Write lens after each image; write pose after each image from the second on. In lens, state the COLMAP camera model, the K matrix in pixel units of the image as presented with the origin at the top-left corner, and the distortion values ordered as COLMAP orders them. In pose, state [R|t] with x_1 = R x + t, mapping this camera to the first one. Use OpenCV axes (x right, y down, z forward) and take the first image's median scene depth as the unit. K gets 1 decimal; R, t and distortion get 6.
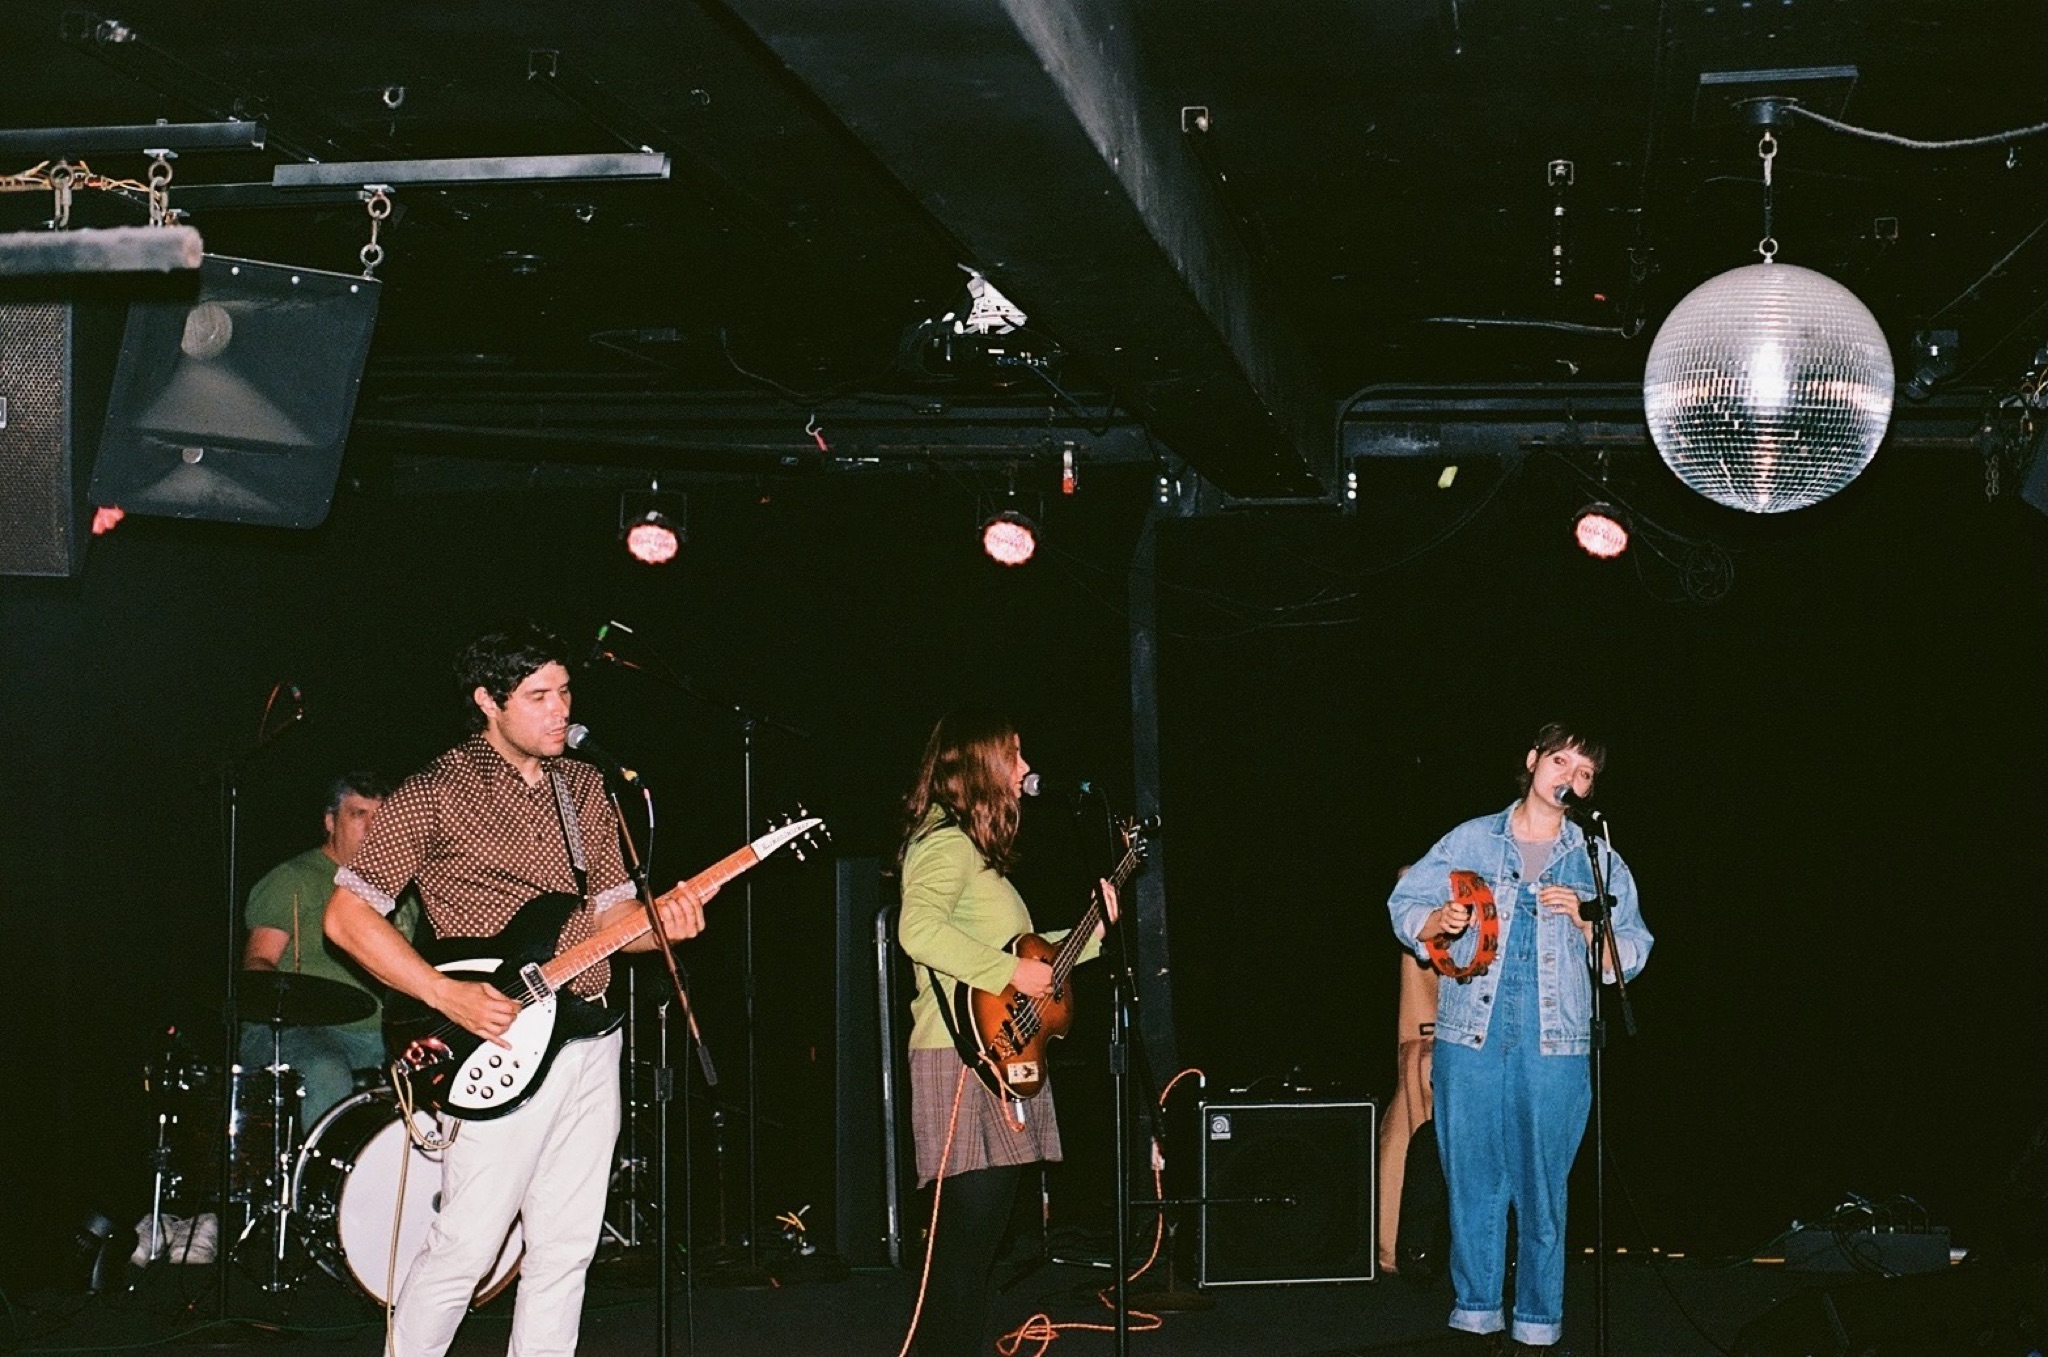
lens RADIAL K [[3052.5, 0, 1032.5], [0, 3052.5, 668.9], [0, 0, 1]] dist [-0.042542, 0.000000]
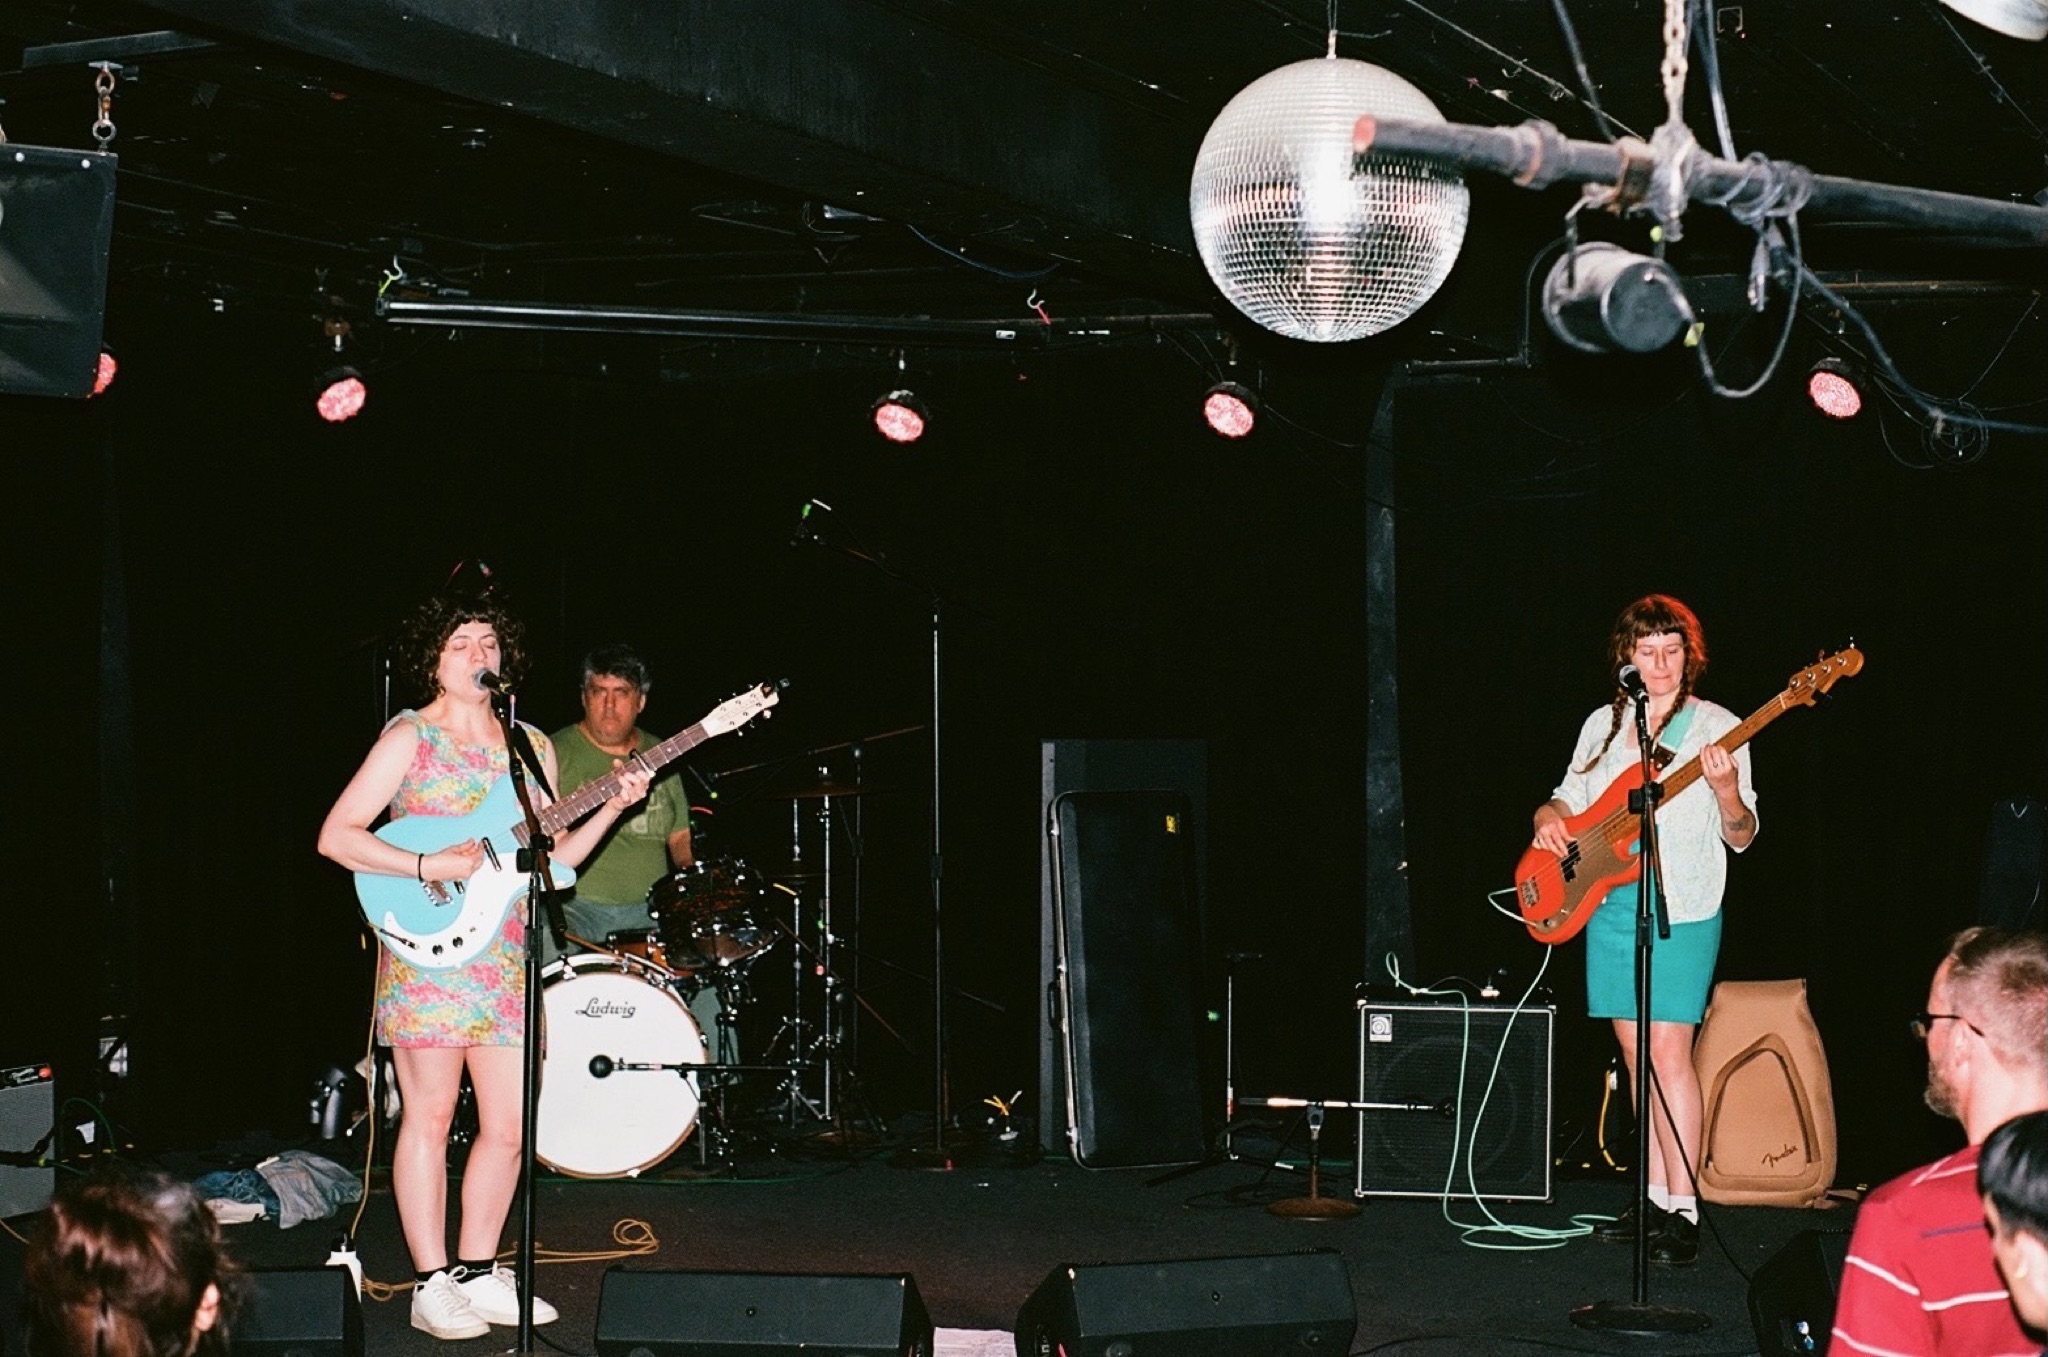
lens RADIAL K [[3052.5, 0, 1027.5], [0, 3052.5, 677.9], [0, 0, 1]] dist [-0.042542, 0.000000]
pose [[0.950098, 0.008457, -0.311836, 0.253824], [0.002235, 0.999422, 0.033913, 0.009550], [0.311943, -0.032917, 0.949531, 0.072370]]
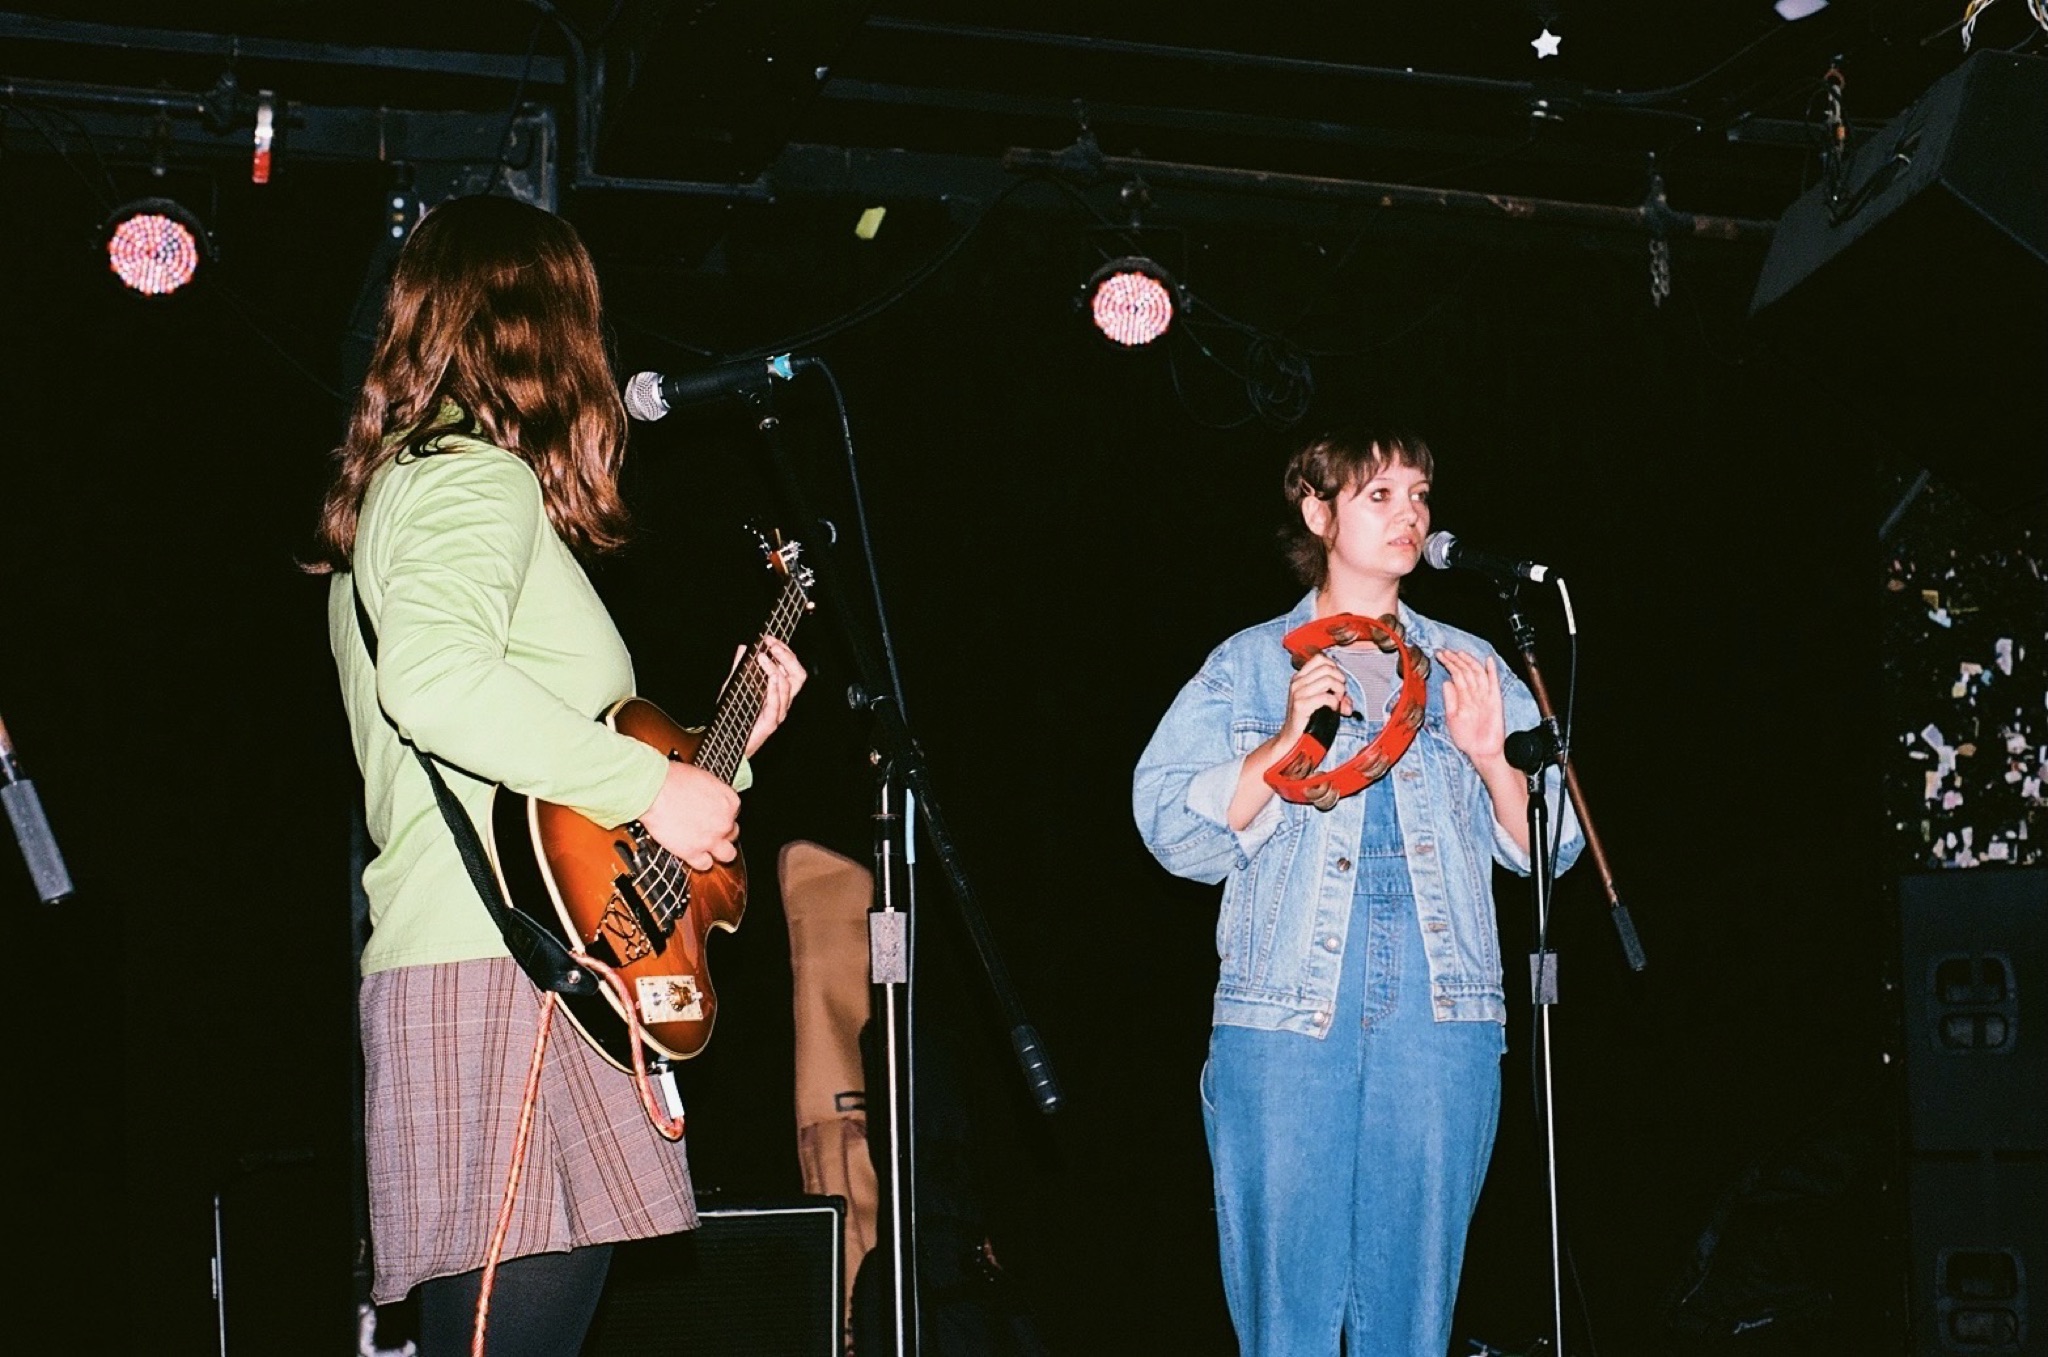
lens RADIAL K [[3052.5, 0, 1141.1], [0, 3052.5, 659.0], [0, 0, 1]] dist [-0.042542, 0.000000]
pose [[0.889159, 0.042791, 0.455593, -0.107722], [0.003932, 0.994867, -0.101115, 0.099976], [-0.457581, 0.091699, 0.884427, 0.462667]]
